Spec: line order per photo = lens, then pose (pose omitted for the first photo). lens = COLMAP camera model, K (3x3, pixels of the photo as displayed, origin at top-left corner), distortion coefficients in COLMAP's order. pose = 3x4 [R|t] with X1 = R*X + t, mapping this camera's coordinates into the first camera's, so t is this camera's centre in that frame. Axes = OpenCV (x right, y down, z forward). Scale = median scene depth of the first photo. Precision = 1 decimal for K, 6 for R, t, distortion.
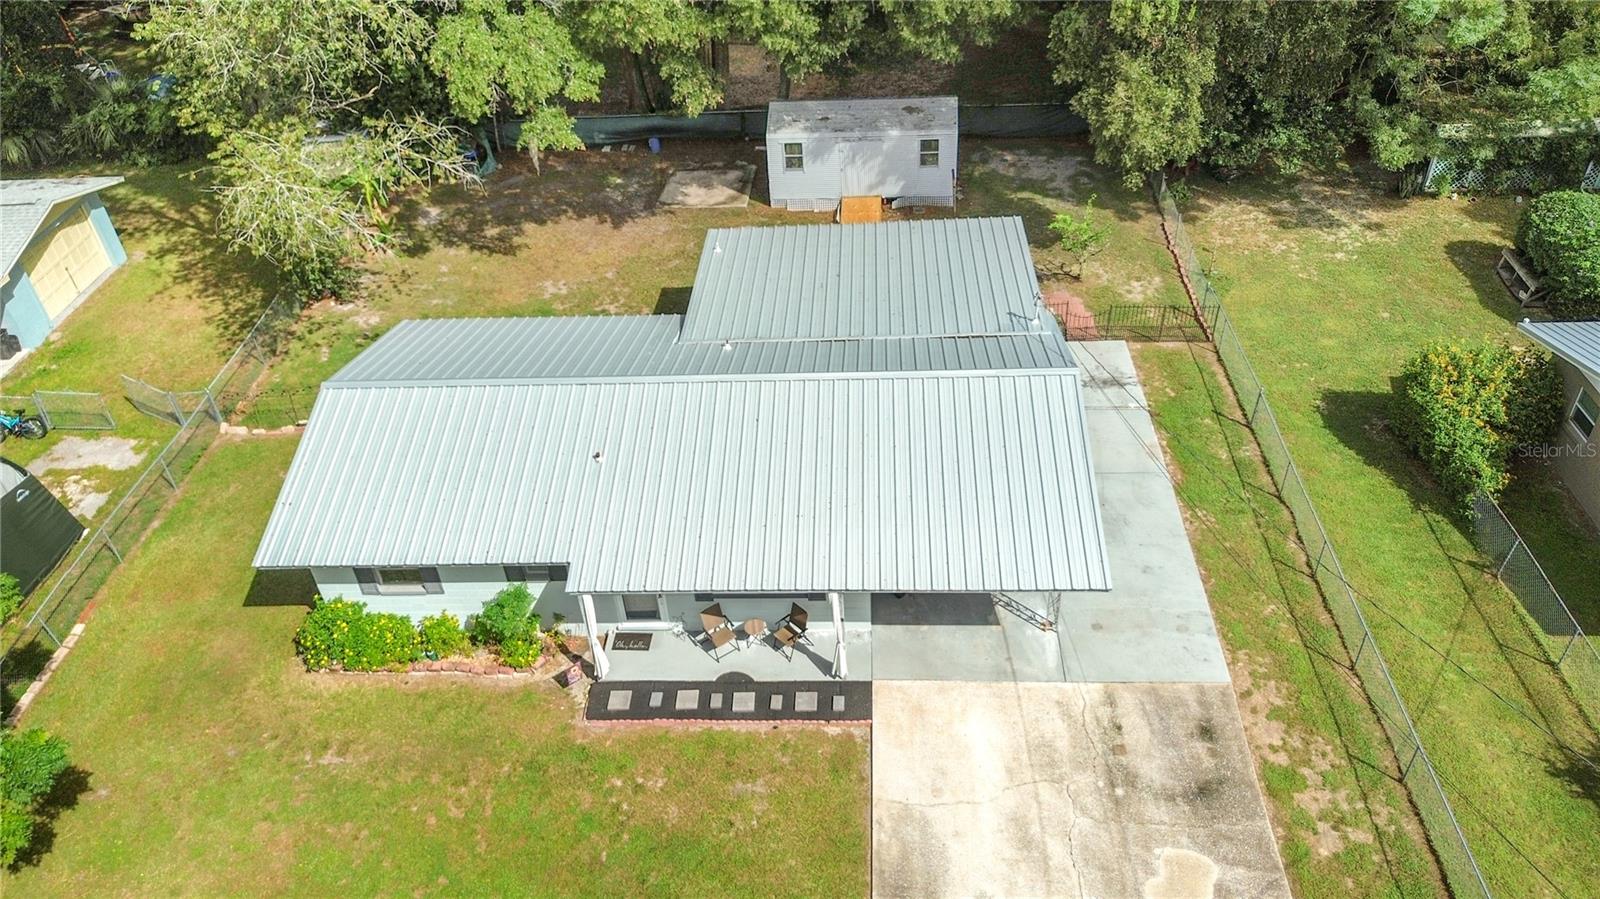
lens RADIAL K [[1137.8, 0, 804.5], [0, 1137.8, 449.6], [0, 0, 1]] dist [0.047878, -0.045816]
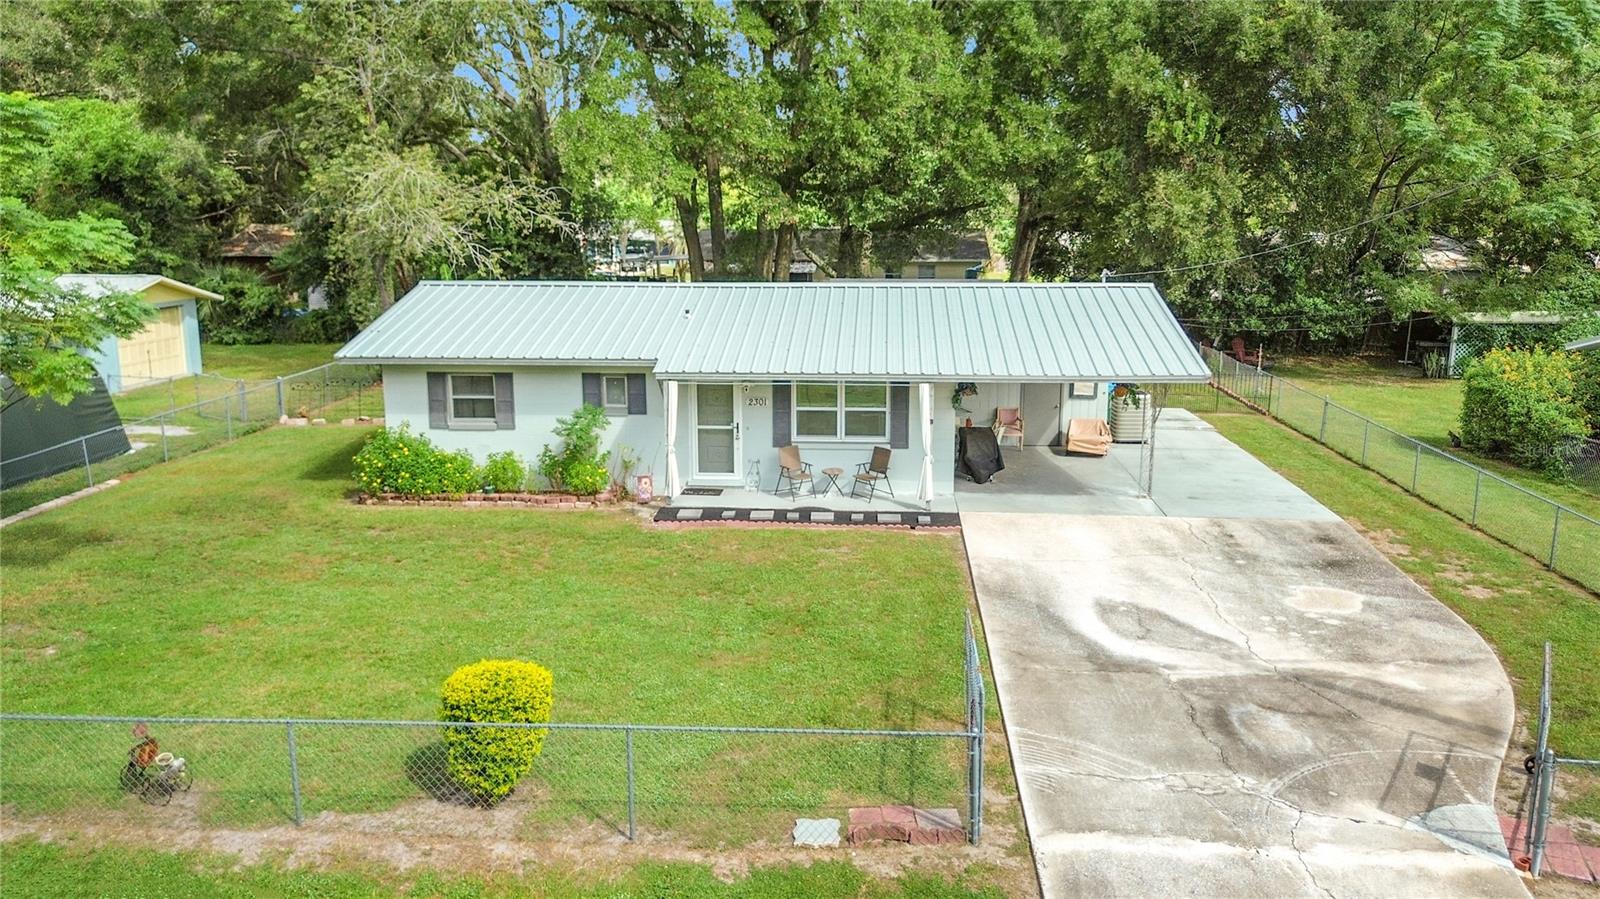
lens RADIAL K [[1189.2, 0, 803.2], [0, 1189.2, 447.1], [0, 0, 1]] dist [0.055477, -0.050349]
pose [[0.998300, 0.057676, -0.008385, -0.065421], [-0.055158, 0.888484, -0.455581, 0.626458], [-0.018826, 0.455269, 0.890155, 0.107636]]
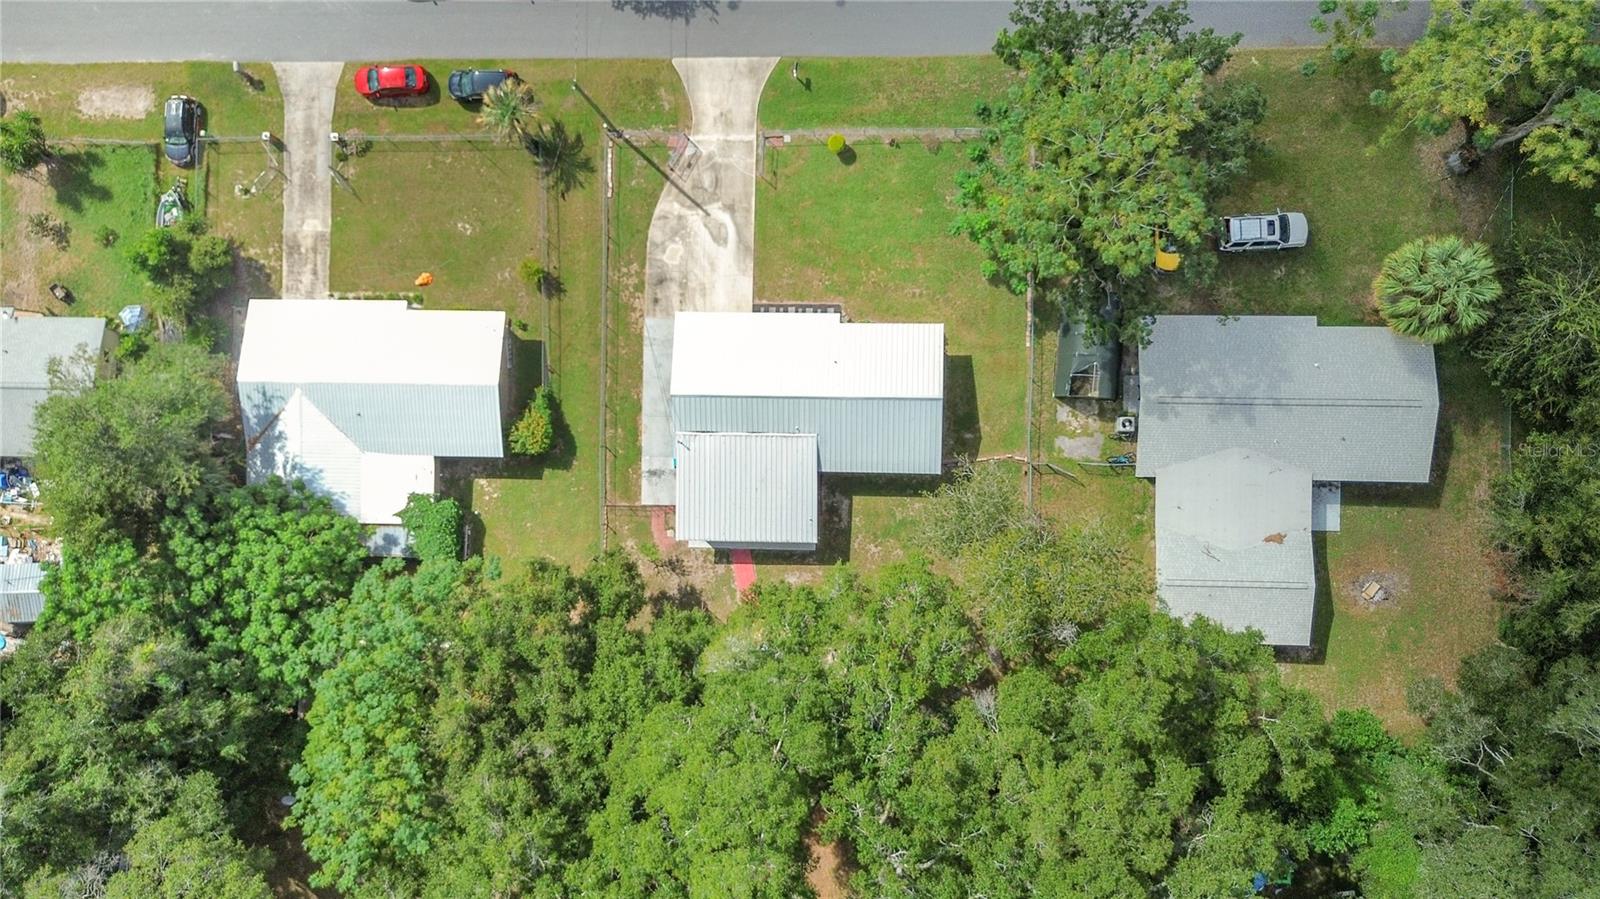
lens RADIAL K [[1122.3, 0, 801.7], [0, 1122.3, 446.4], [0, 0, 1]] dist [0.073385, -0.075003]
pose [[-0.989614, 0.030637, 0.140447, -0.524416], [0.091158, -0.621700, 0.777933, -2.529230], [0.111149, 0.782656, 0.612450, -0.652170]]
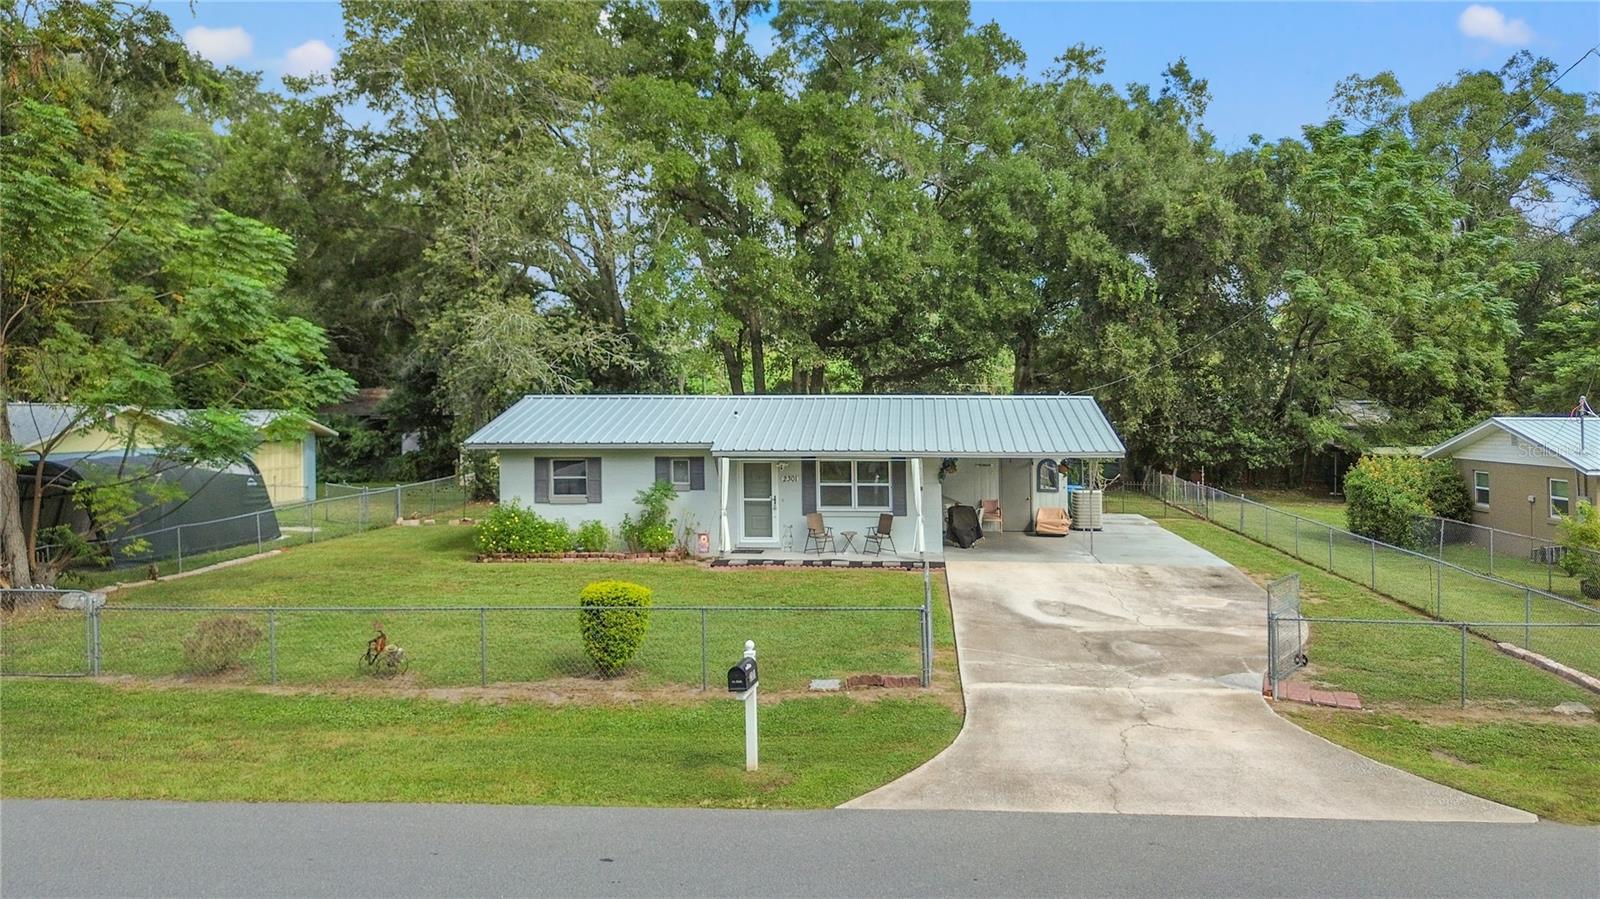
lens RADIAL K [[1087.3, 0, 890.2], [0, 1087.3, 510.3], [0, 0, 1]] dist [0.031024, -0.001389]
pose [[0.998118, 0.050061, 0.035415, -0.044794], [-0.023671, 0.847306, -0.530577, 0.805170], [-0.056569, 0.528740, 0.846897, -0.022174]]
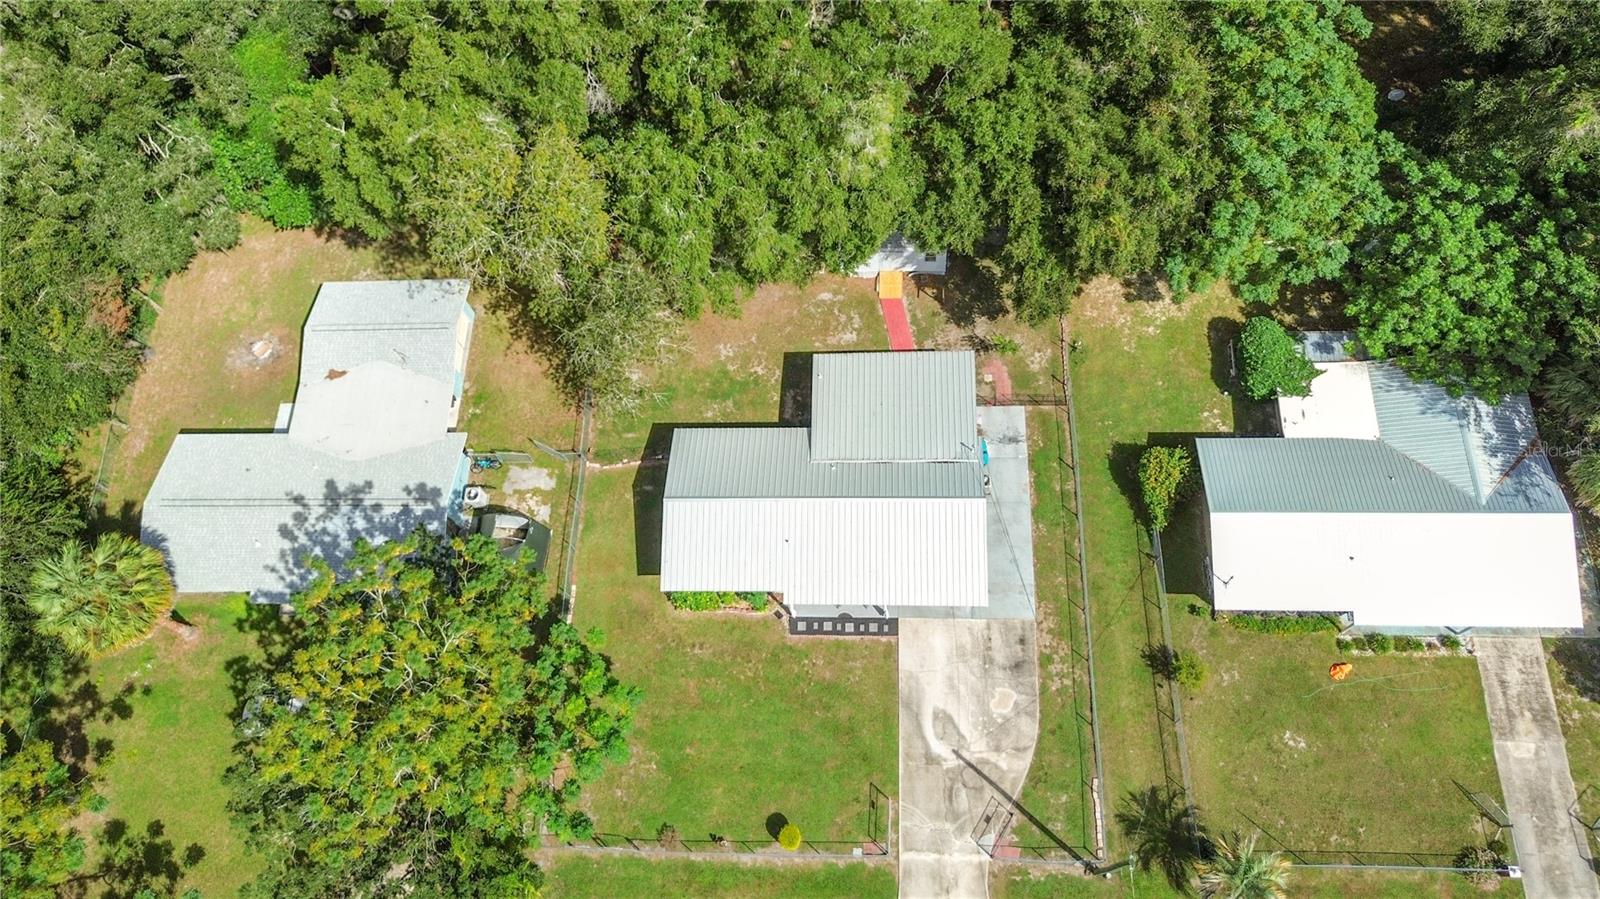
lens RADIAL K [[1130.2, 0, 802.3], [0, 1130.2, 450.1], [0, 0, 1]] dist [0.064076, -0.070934]
pose [[0.999526, -0.025677, -0.016965, -0.109307], [0.030649, 0.880226, 0.473564, -1.400442], [0.002773, -0.473859, 0.880596, -1.122163]]
